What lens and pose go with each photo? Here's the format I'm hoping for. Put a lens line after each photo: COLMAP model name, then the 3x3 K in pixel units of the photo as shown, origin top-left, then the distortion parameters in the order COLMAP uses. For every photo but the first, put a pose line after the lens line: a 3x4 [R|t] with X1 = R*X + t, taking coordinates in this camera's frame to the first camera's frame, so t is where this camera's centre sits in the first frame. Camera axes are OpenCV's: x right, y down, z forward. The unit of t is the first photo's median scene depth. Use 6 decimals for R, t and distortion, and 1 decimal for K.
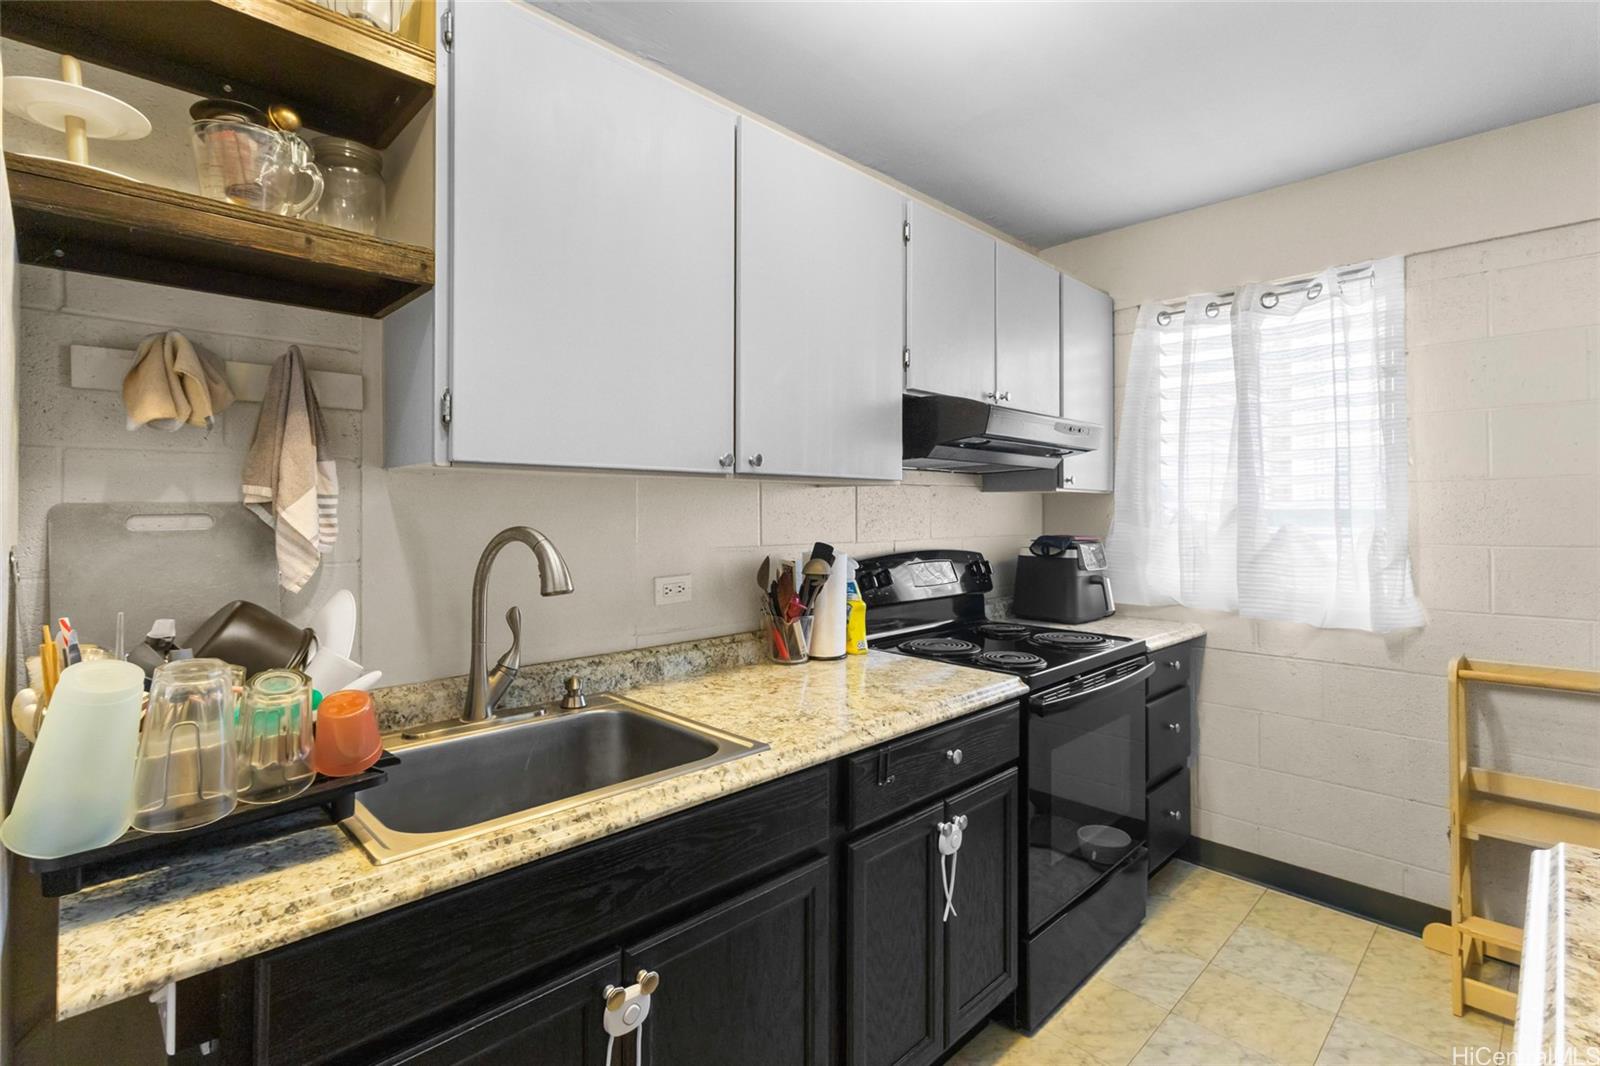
lens RADIAL K [[744.3, 0, 793.4], [0, 744.3, 514.4], [0, 0, 1]] dist [-0.000489, 0.000311]
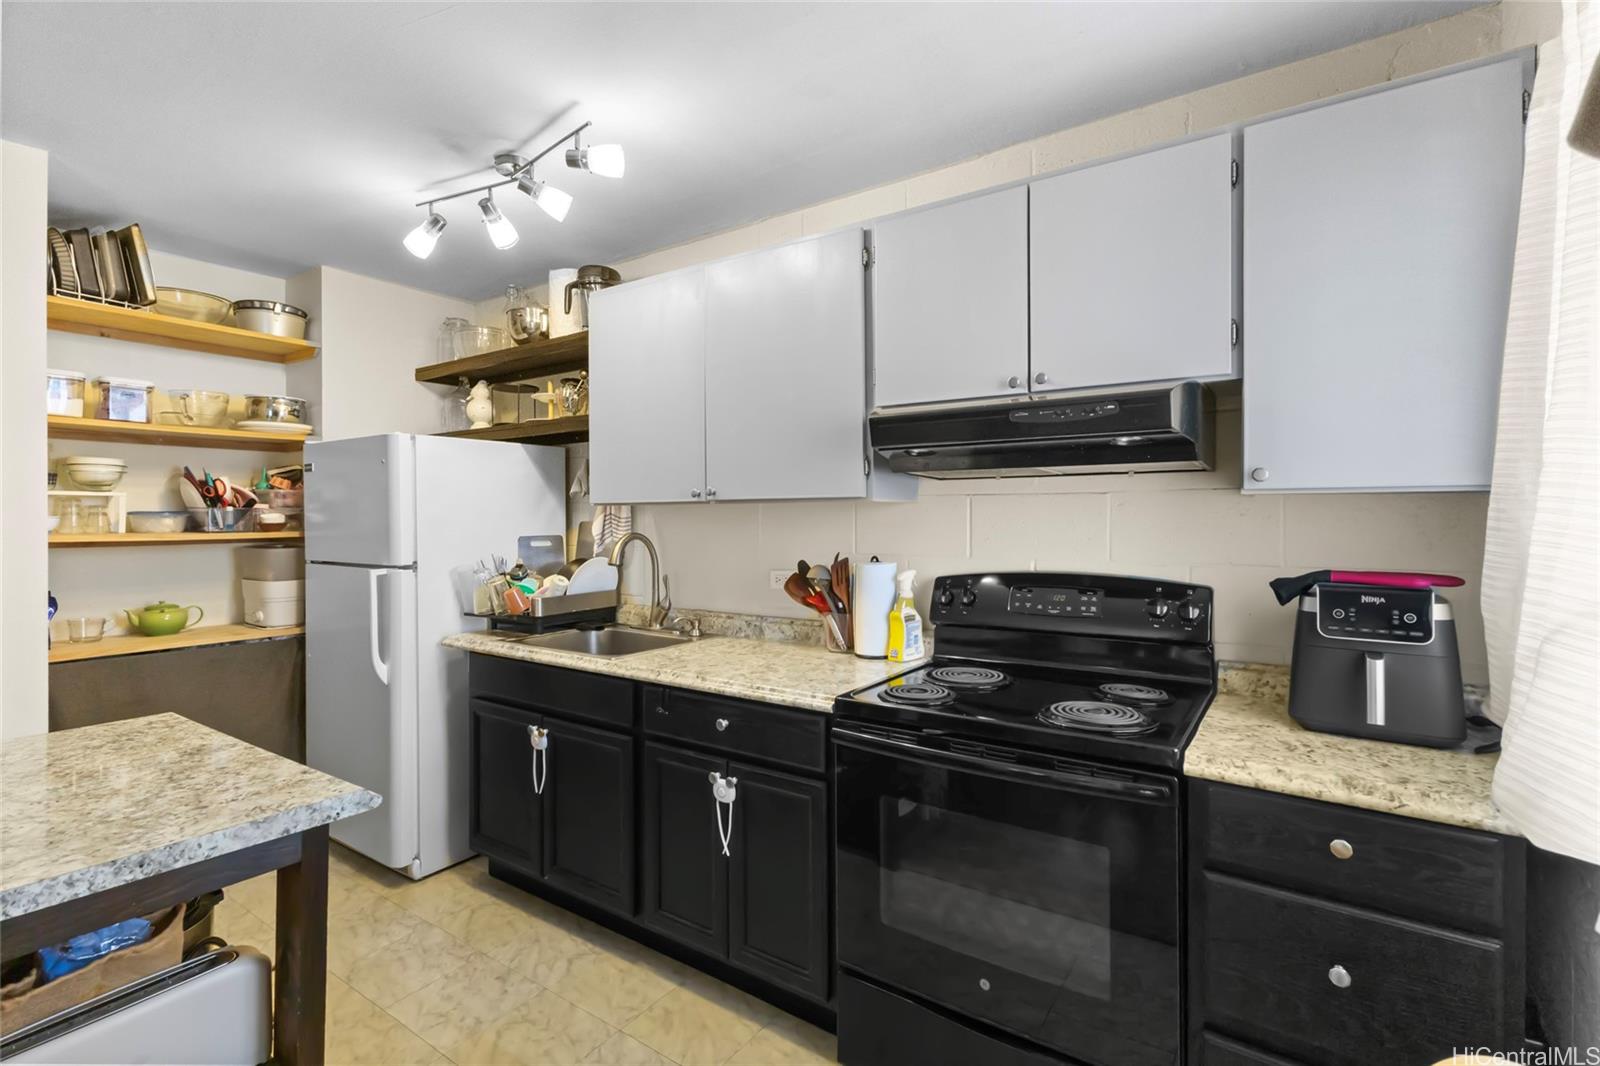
lens RADIAL K [[744.3, 0, 793.4], [0, 744.3, 514.4], [0, 0, 1]] dist [-0.000489, 0.000311]
pose [[0.193338, -0.007118, -0.981106, 1.170556], [0.001815, 0.999975, -0.006897, -0.013274], [0.981131, -0.000447, 0.193346, 0.701467]]
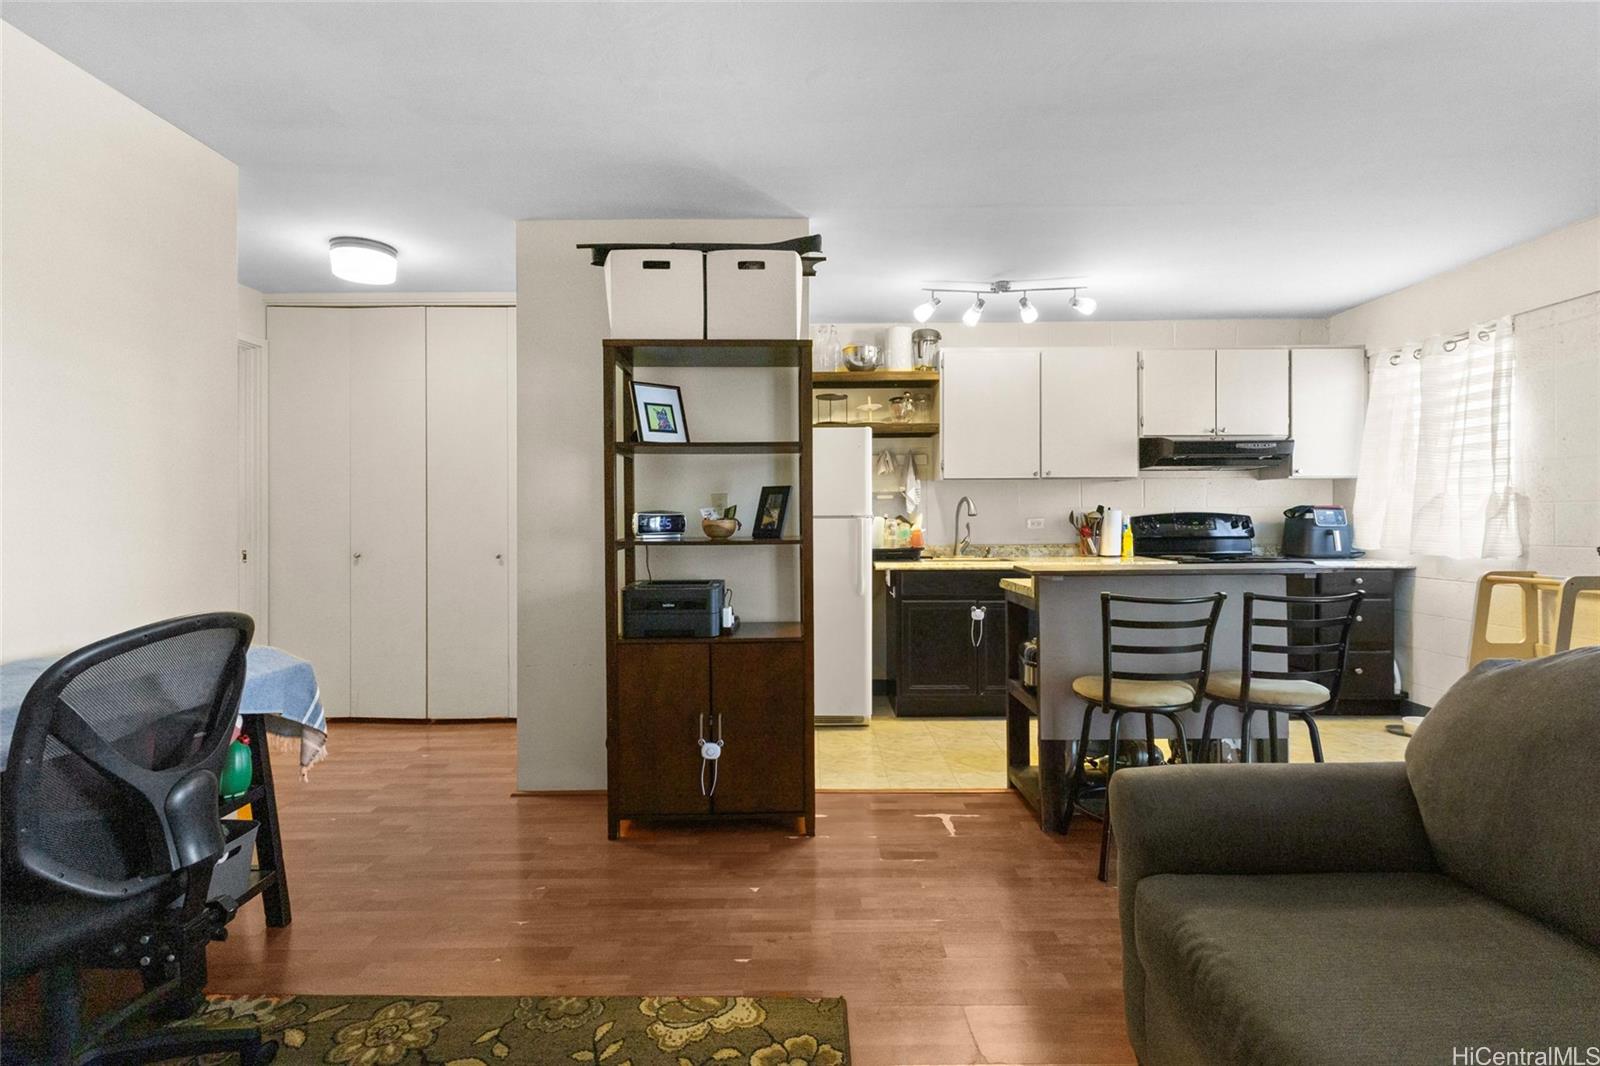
lens RADIAL K [[744.3, 0, 793.4], [0, 744.3, 514.4], [0, 0, 1]] dist [-0.000489, 0.000311]
pose [[0.709911, -0.009665, -0.704225, 0.996688], [0.002423, 0.999933, -0.011280, 0.091109], [0.704287, 0.006302, 0.709887, -1.335114]]
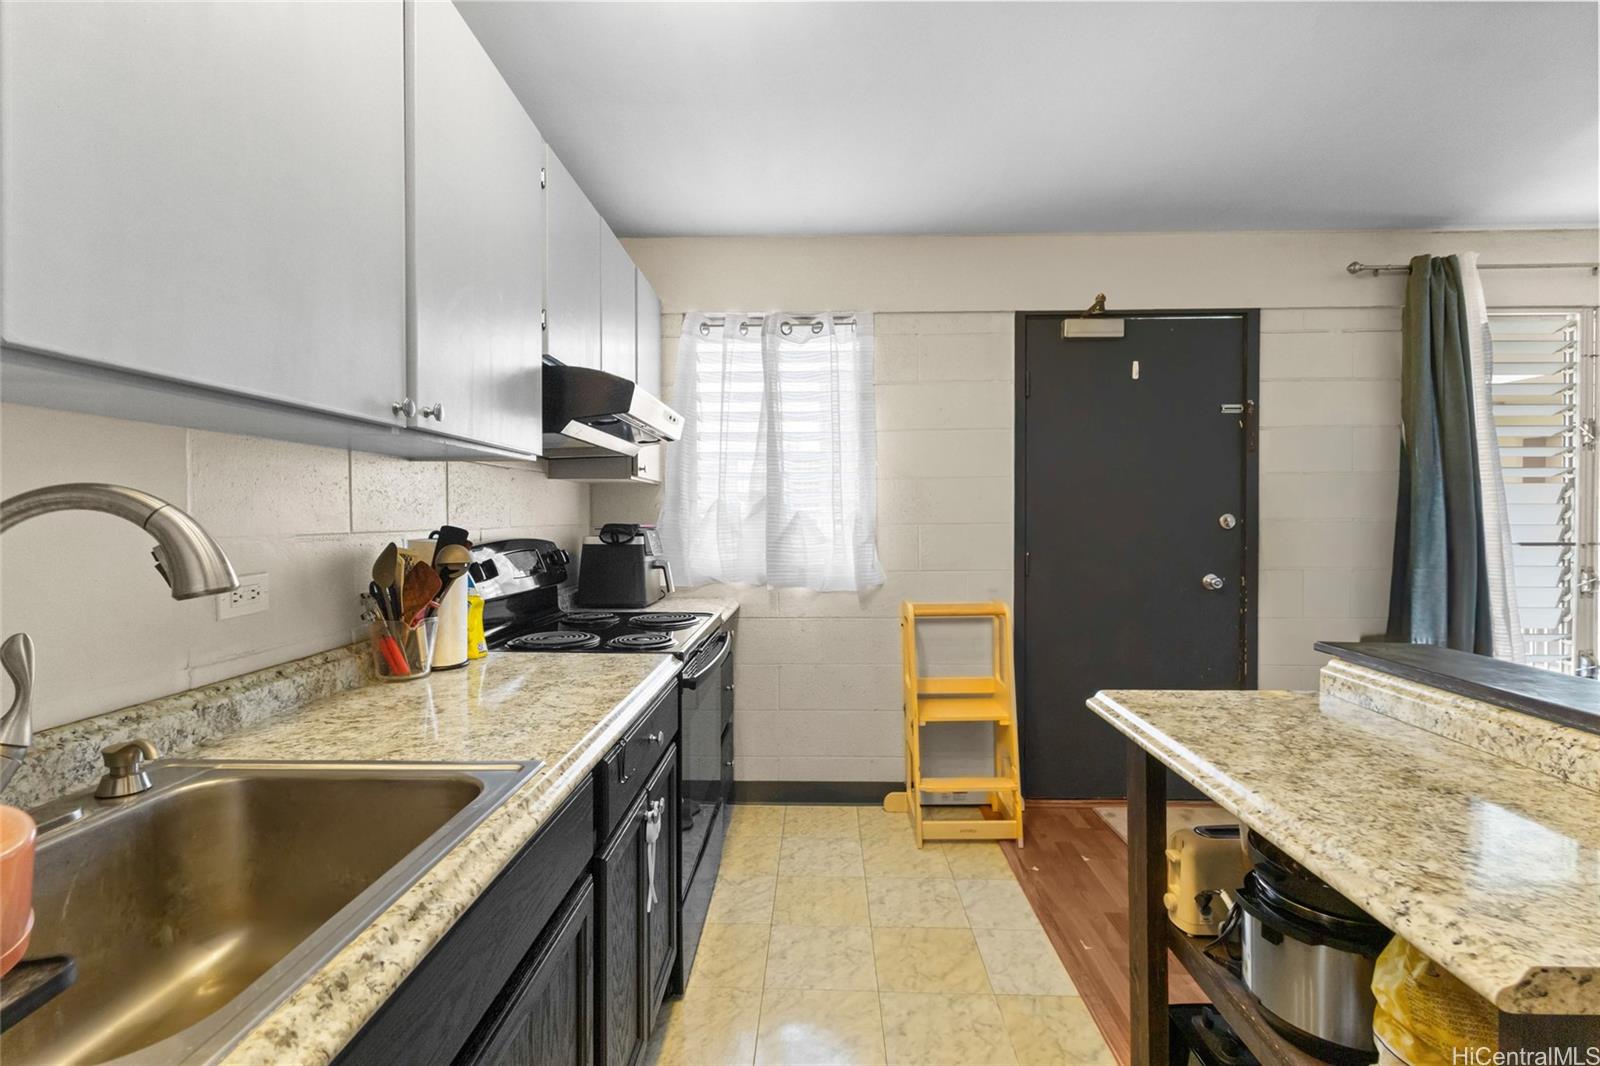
lens RADIAL K [[732.1, 0, 800.0], [0, 732.1, 533.0], [0, 0, 1]] dist [0.004711, 0.000560]
pose [[0.714155, -0.017861, 0.699760, -0.251165], [0.004005, 0.999762, 0.021431, 0.029715], [-0.699976, -0.012503, 0.714057, 0.153717]]
